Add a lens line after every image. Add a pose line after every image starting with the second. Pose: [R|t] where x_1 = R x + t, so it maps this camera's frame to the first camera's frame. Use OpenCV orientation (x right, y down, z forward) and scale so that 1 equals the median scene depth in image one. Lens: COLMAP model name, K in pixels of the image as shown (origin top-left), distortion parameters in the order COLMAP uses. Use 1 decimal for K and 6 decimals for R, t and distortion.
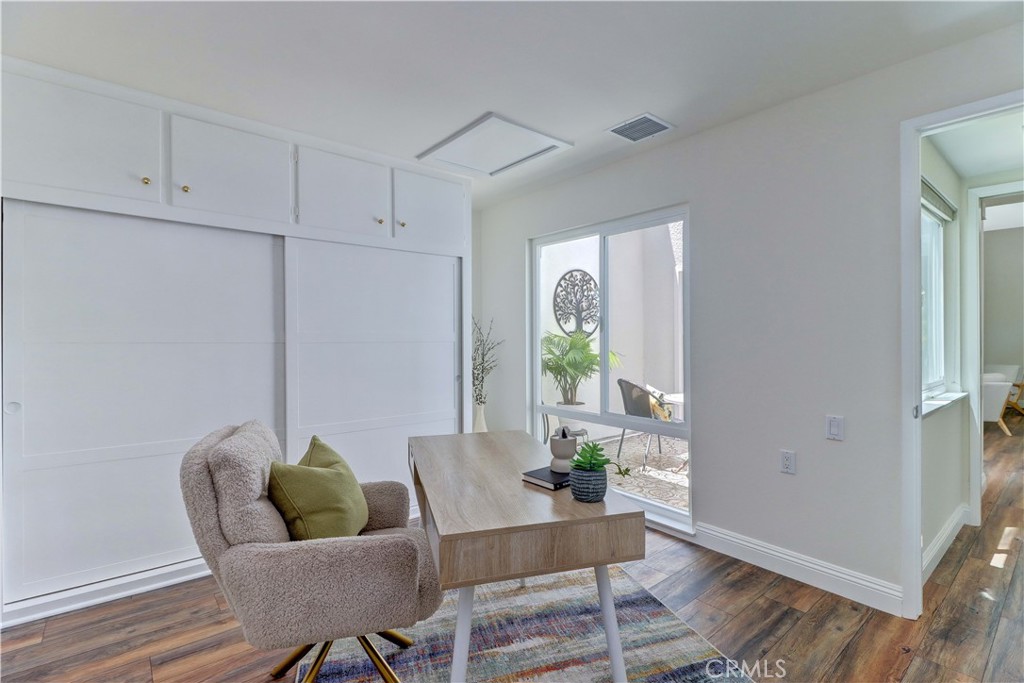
lens RADIAL K [[470.2, 0, 512.2], [0, 470.2, 342.4], [0, 0, 1]] dist [0.023449, -0.000197]
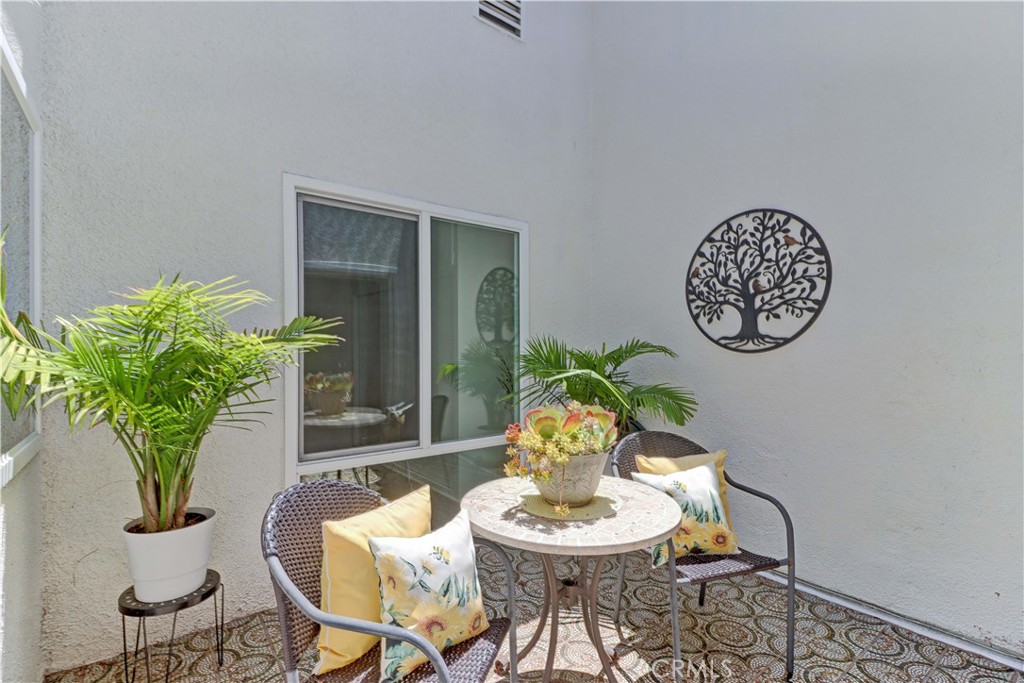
lens RADIAL K [[470.2, 0, 511.7], [0, 470.2, 342.4], [0, 0, 1]] dist [0.023449, -0.000197]
pose [[-0.018111, 0.003272, -0.999831, 0.653257], [0.006714, 0.999973, 0.003151, -0.020210], [0.999813, -0.006655, -0.018132, 0.772605]]
